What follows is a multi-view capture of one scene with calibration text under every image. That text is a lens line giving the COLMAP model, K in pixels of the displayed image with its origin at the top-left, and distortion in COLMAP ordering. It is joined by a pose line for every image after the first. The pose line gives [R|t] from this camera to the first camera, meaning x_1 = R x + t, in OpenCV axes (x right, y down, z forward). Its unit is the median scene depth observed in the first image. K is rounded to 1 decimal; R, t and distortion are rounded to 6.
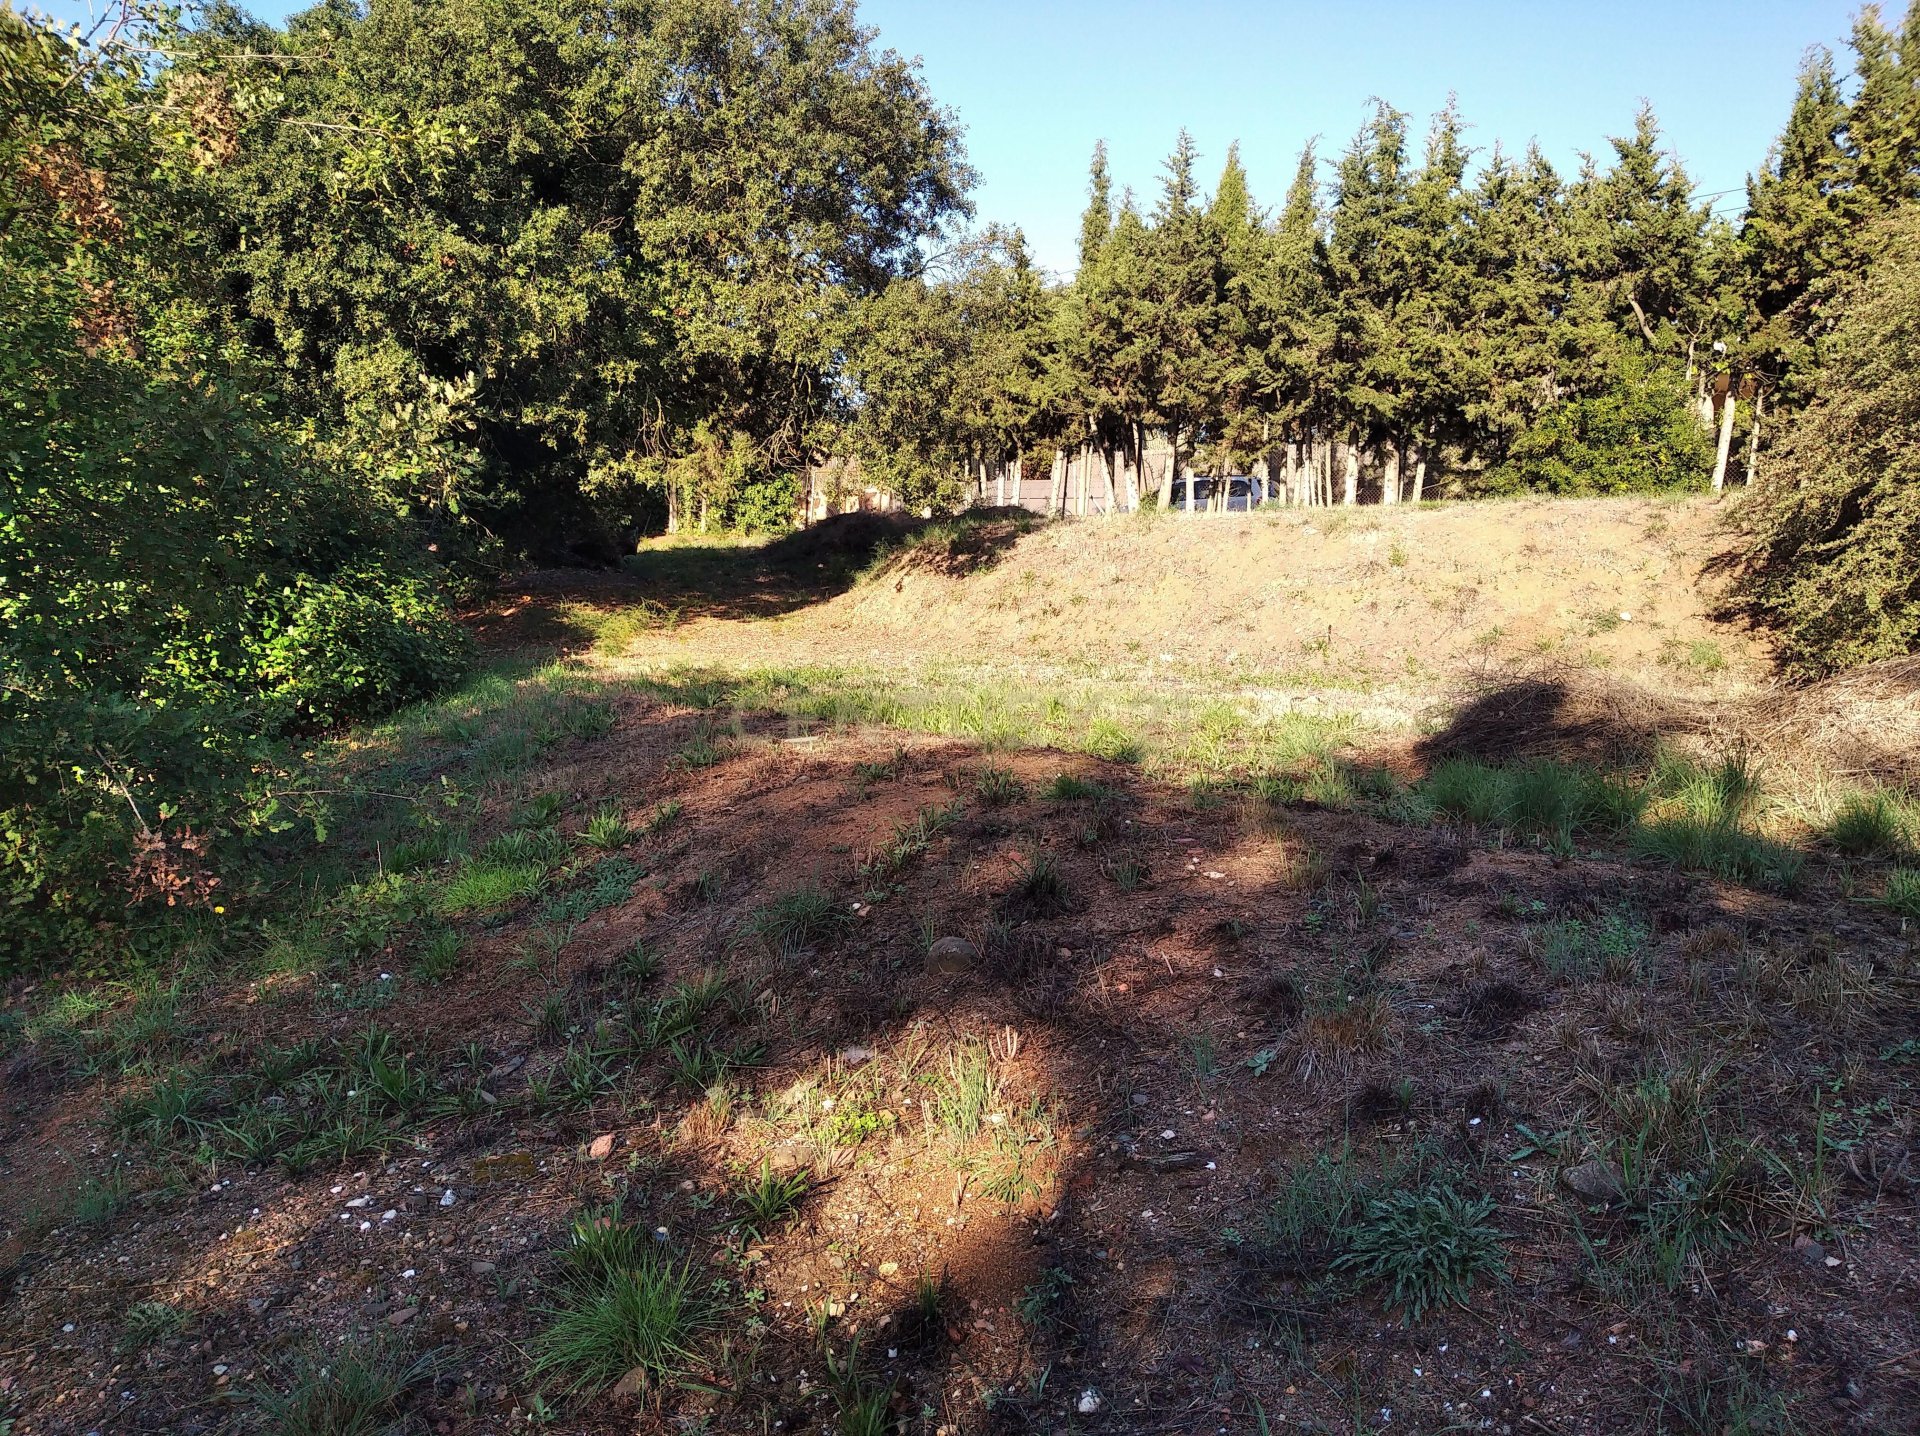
lens RADIAL K [[1570.3, 0, 960.0], [0, 1570.3, 718.0], [0, 0, 1]] dist [0.004803, 0.002831]
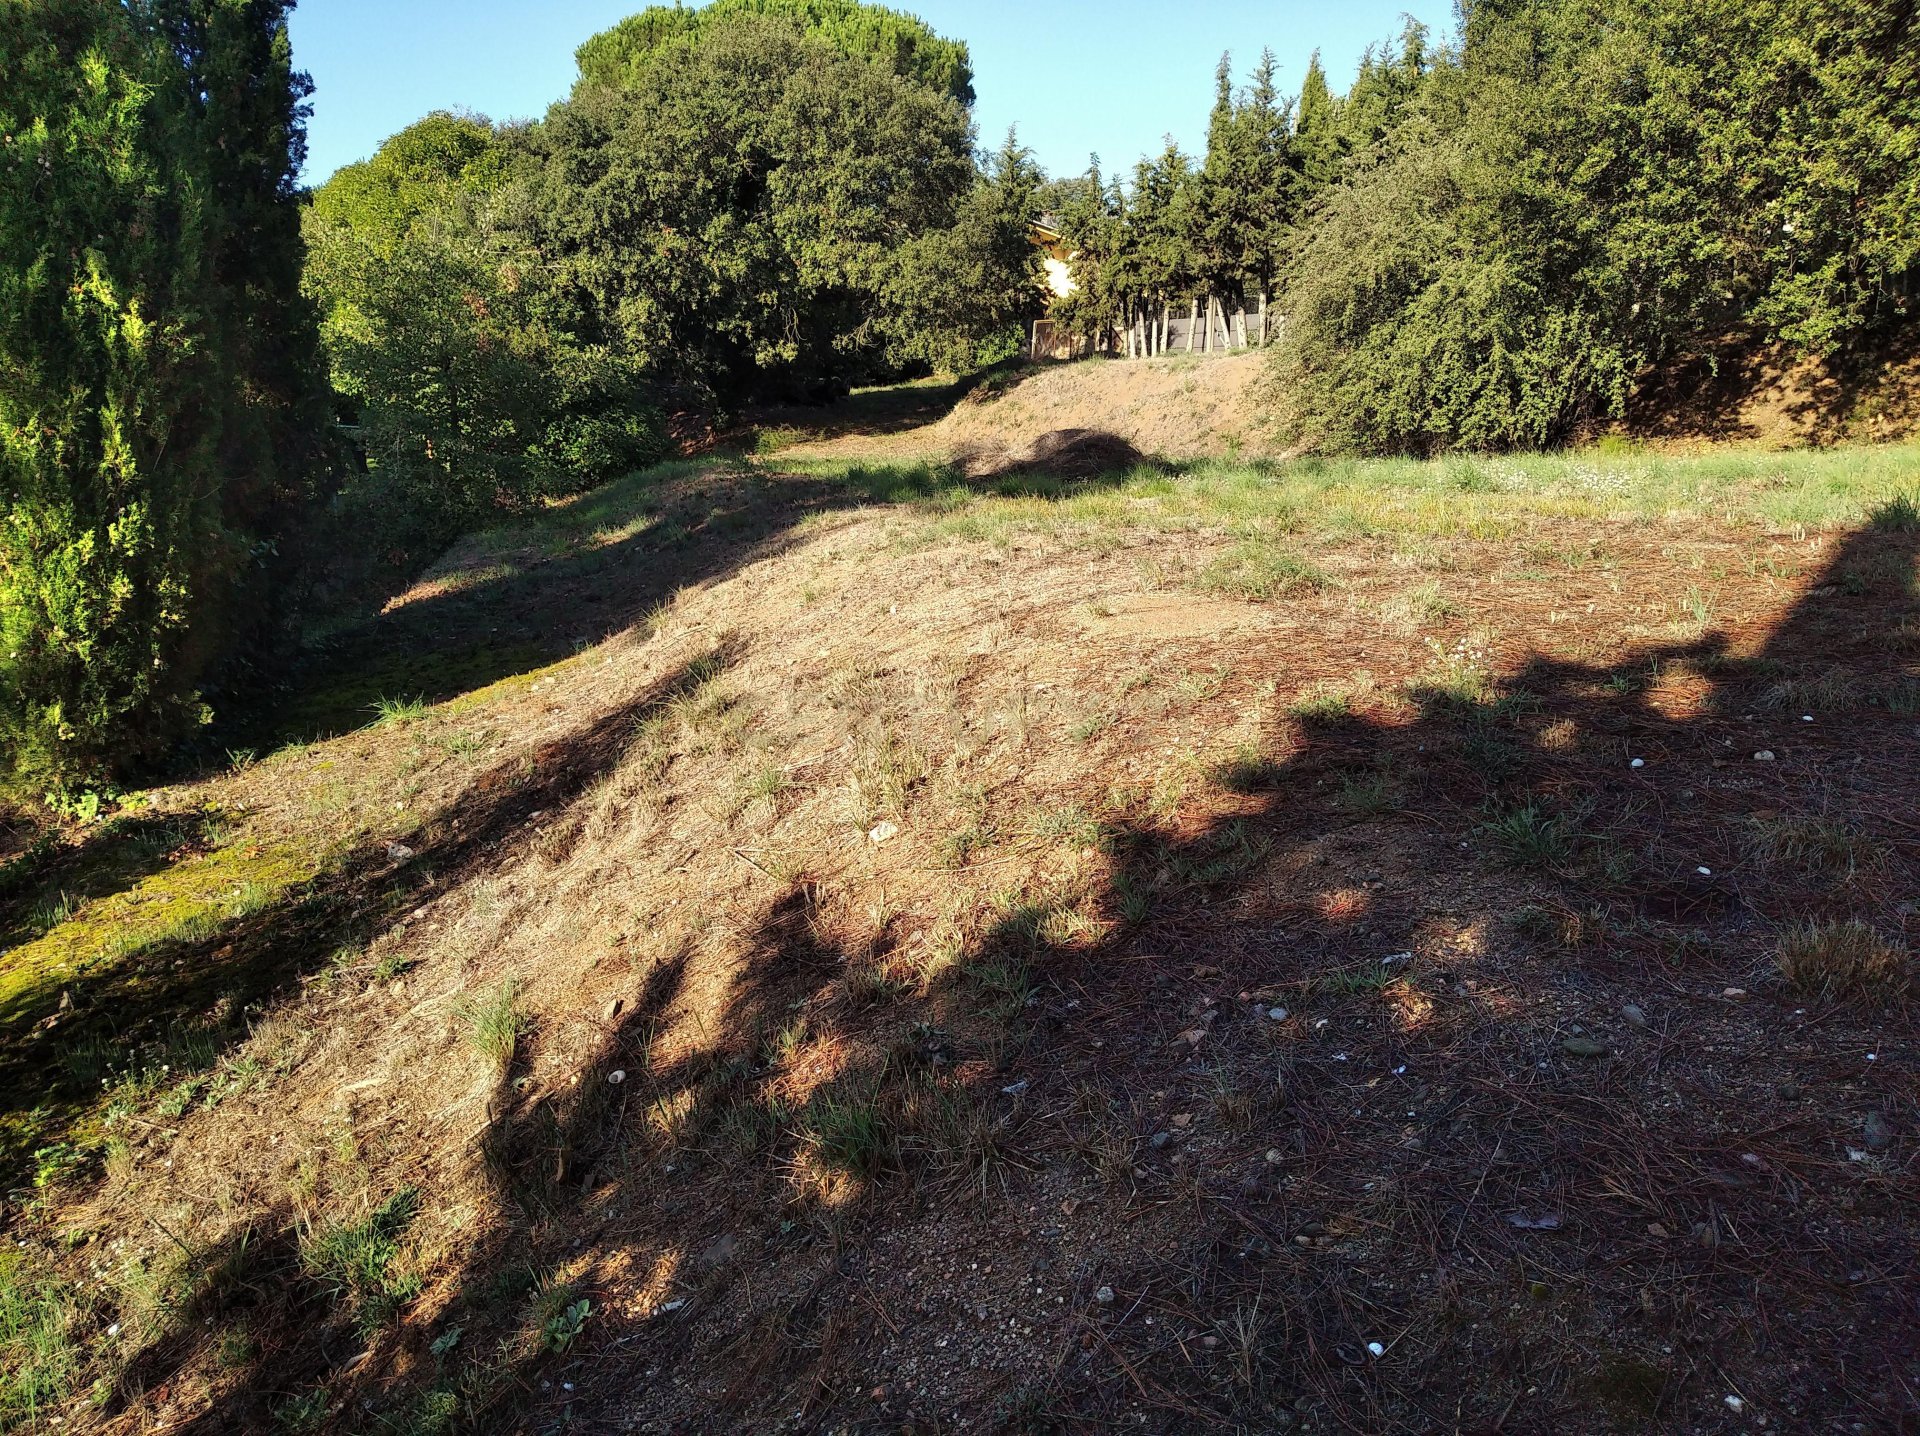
lens RADIAL K [[1467.2, 0, 960.0], [0, 1467.2, 718.0], [0, 0, 1]] dist [-0.001589, -0.054098]
pose [[0.971368, 0.007421, -0.237465, 0.417546], [0.020909, 0.992963, 0.116565, 0.072788], [0.236659, -0.118192, 0.964377, -0.666303]]
